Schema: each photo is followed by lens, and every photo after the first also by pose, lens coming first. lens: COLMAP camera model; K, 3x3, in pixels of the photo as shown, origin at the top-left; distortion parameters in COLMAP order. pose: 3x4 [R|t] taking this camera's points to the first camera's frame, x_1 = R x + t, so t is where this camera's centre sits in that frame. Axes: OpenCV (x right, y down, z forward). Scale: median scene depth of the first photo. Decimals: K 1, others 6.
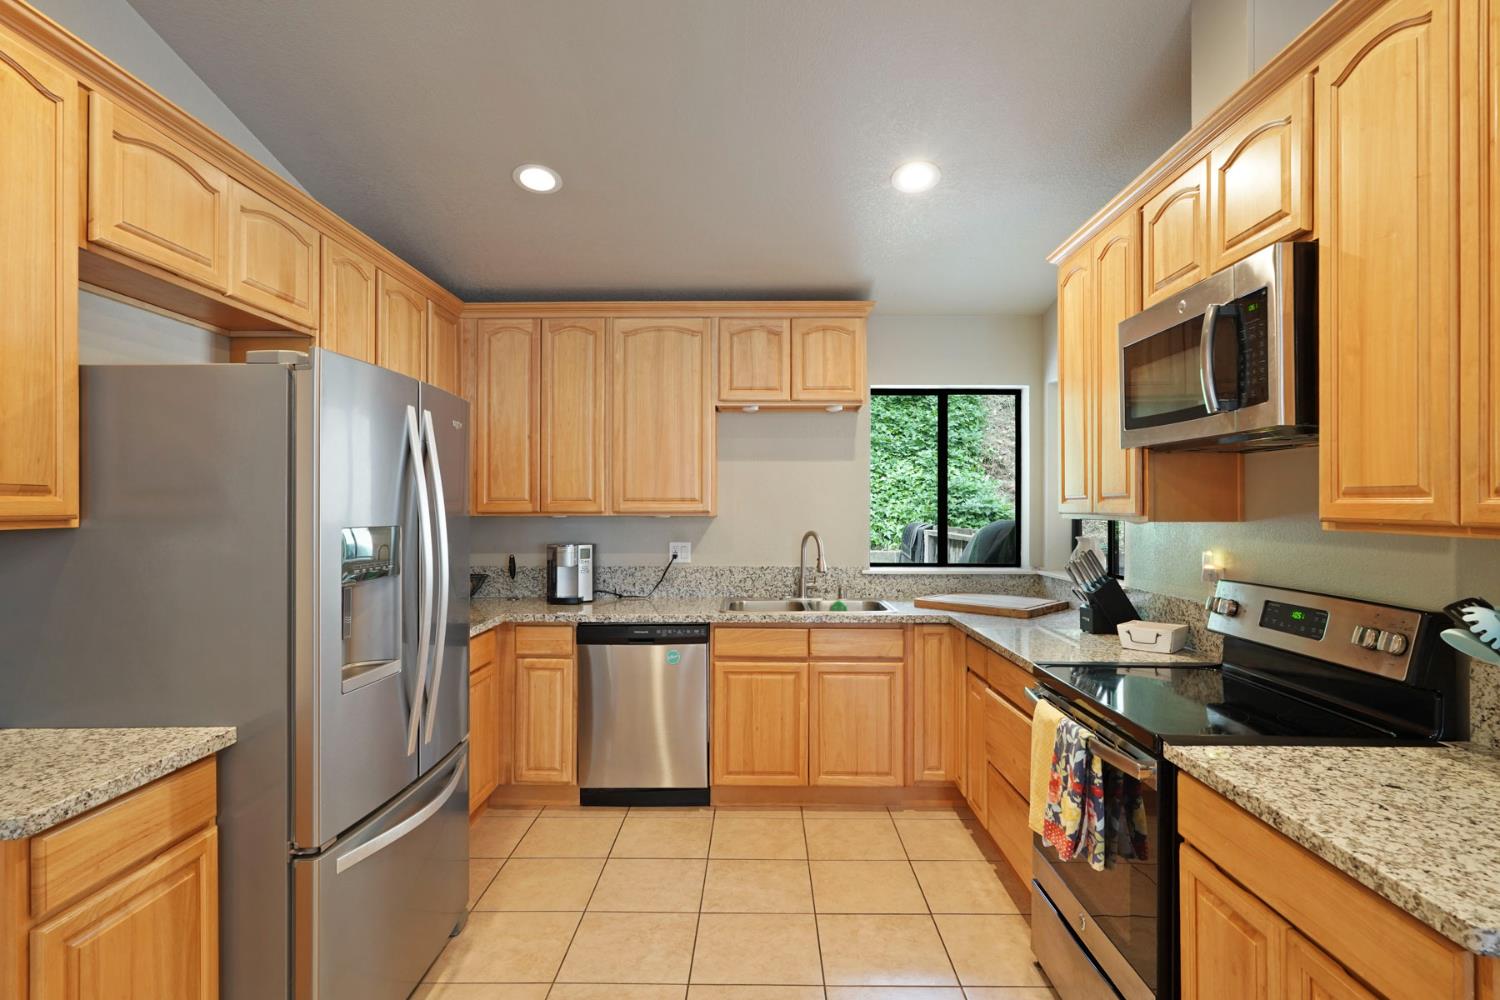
lens RADIAL K [[771.1, 0, 750.0], [0, 771.1, 500.0], [0, 0, 1]] dist [0.001449, 0.001623]
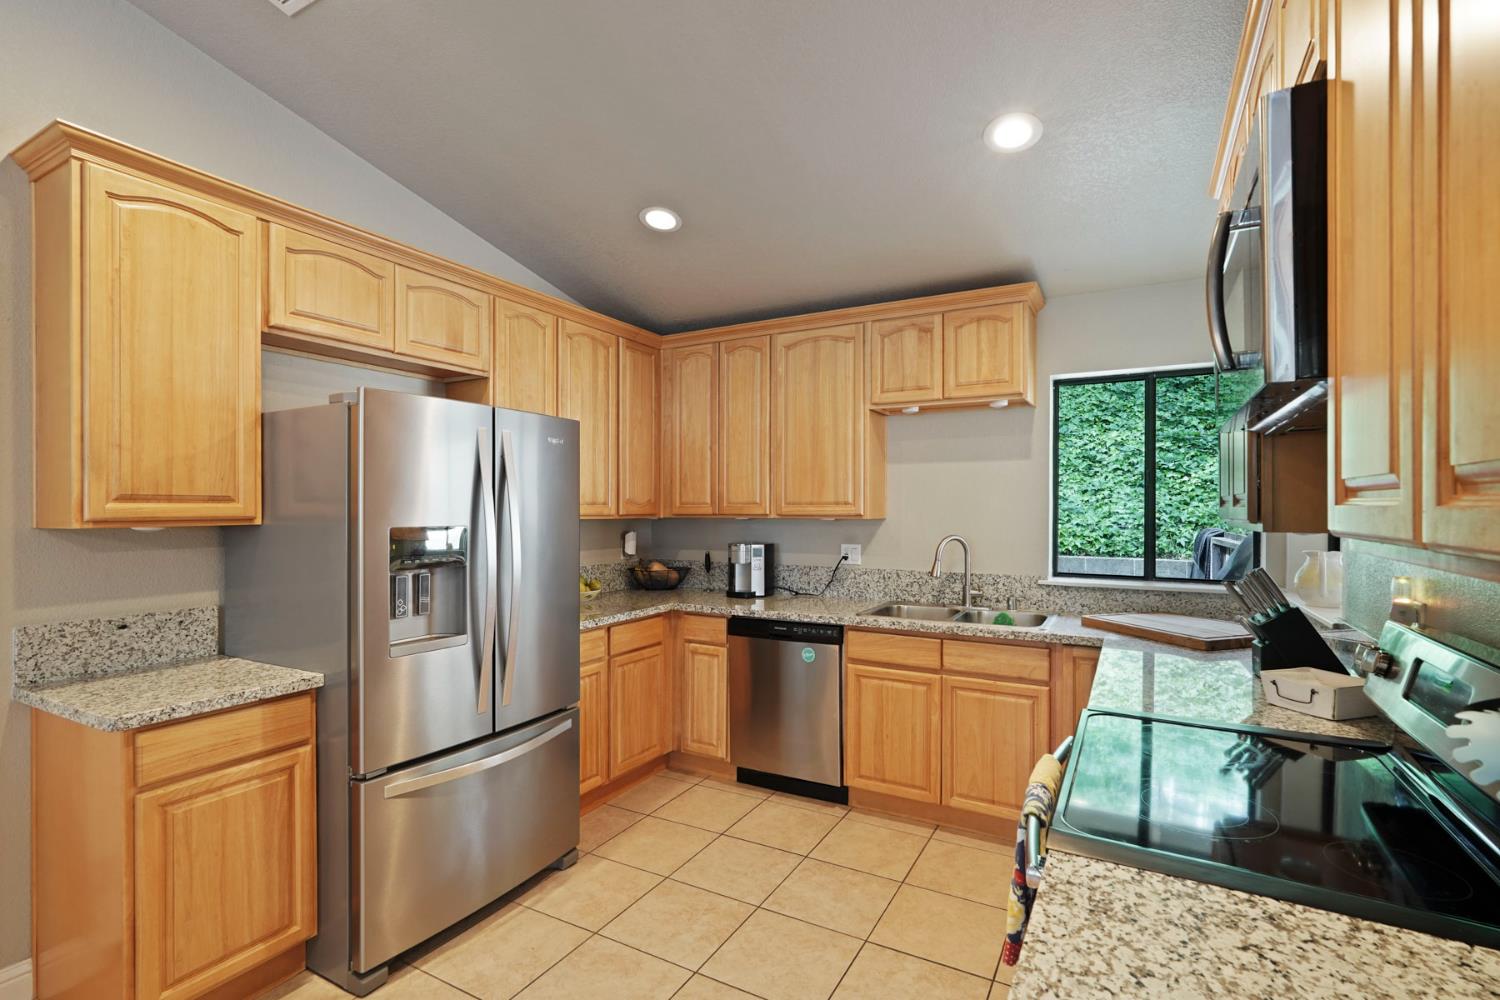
lens RADIAL K [[697.3, 0, 753.5], [0, 697.3, 505.2], [0, 0, 1]] dist [-0.013222, 0.009811]
pose [[0.882148, -0.001279, -0.470970, 0.275658], [0.002992, 0.999991, 0.002887, -0.000679], [0.470962, -0.003956, 0.882145, 0.139980]]
